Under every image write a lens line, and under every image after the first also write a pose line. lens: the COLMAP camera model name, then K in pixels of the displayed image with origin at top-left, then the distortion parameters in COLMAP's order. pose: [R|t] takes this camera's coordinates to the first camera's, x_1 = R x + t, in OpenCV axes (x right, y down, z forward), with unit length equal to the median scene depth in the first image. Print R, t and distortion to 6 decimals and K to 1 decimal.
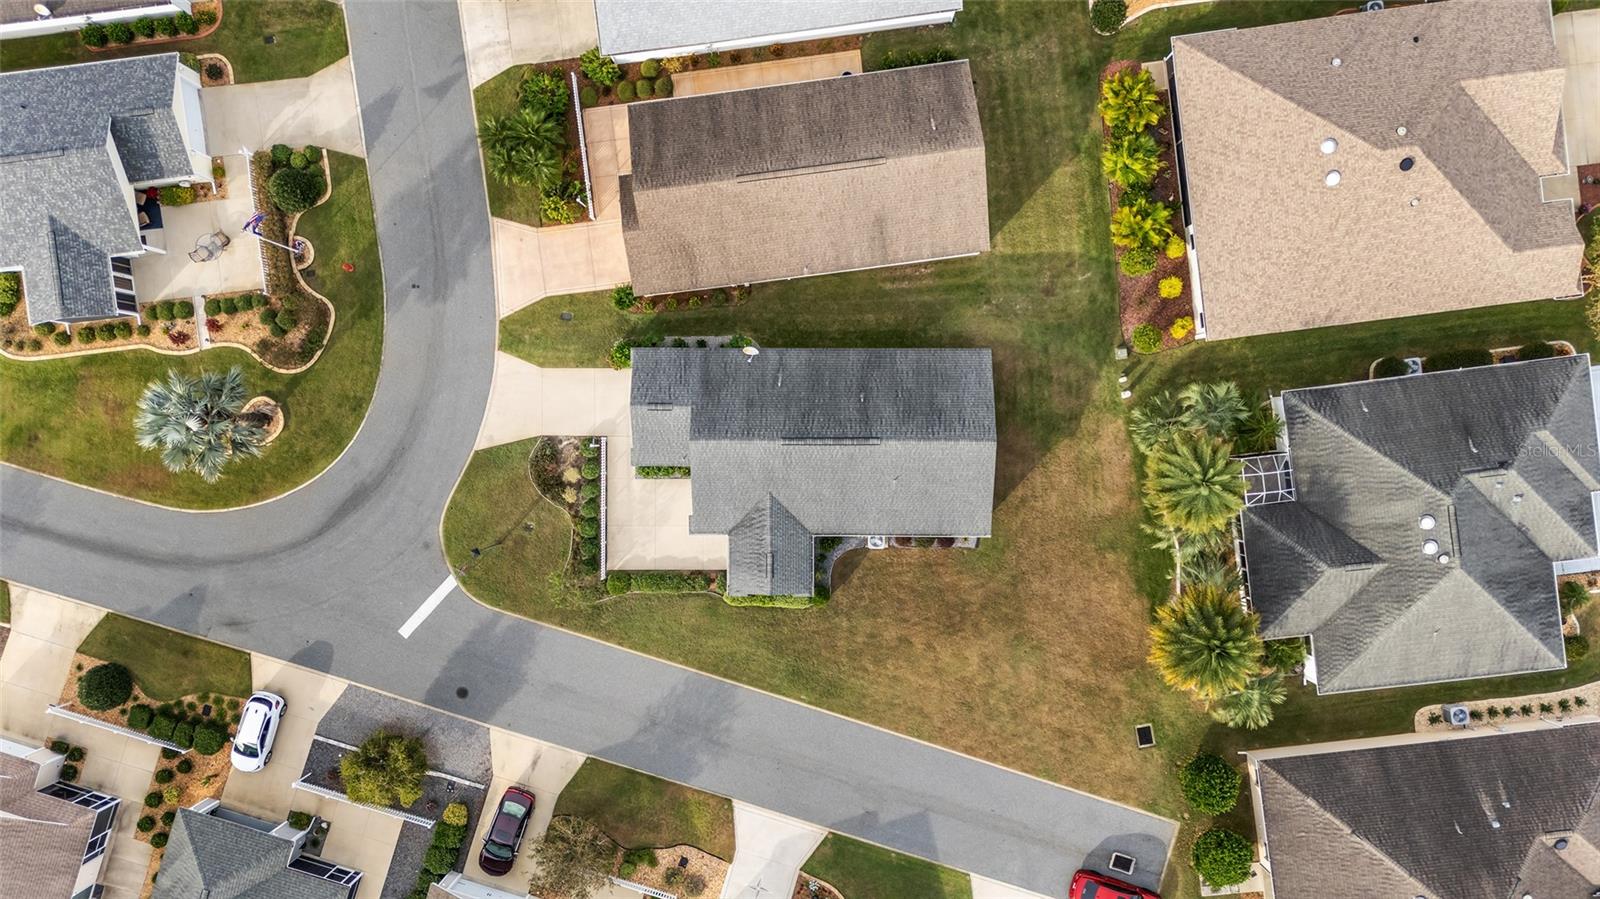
lens RADIAL K [[1179.8, 0, 806.8], [0, 1179.8, 447.7], [0, 0, 1]] dist [0.073550, -0.075712]
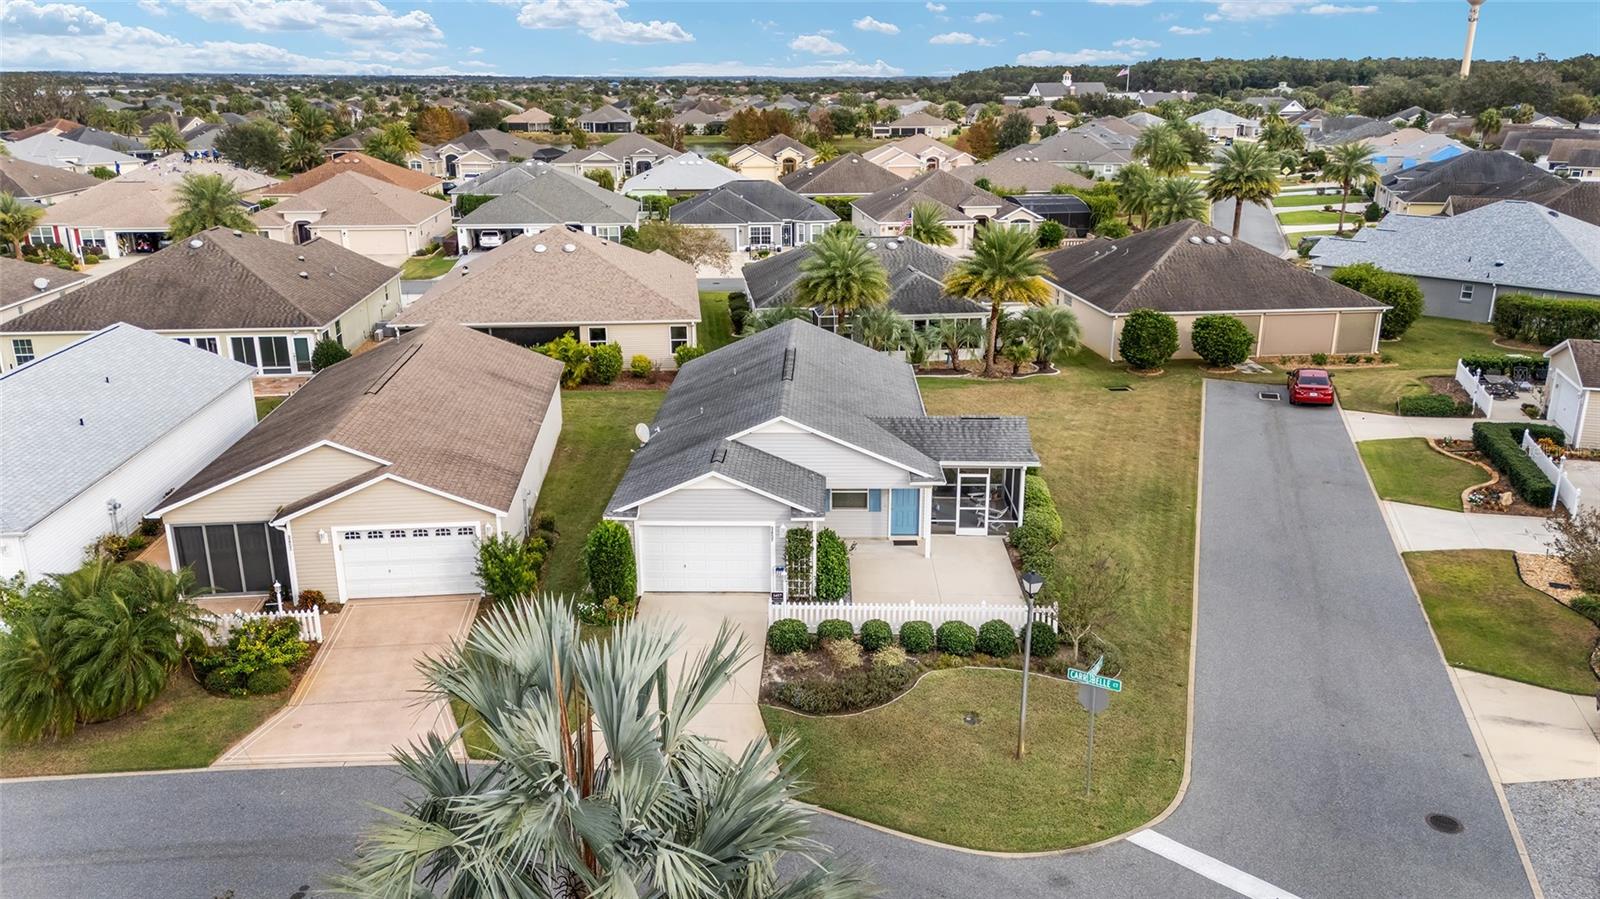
lens RADIAL K [[1179.8, 0, 806.8], [0, 1179.8, 447.7], [0, 0, 1]] dist [0.073550, -0.075712]
pose [[0.017083, -0.283677, 0.958768, -0.618623], [0.999847, 0.001346, -0.017417, 0.015518], [0.003651, 0.958919, 0.283657, 0.781874]]
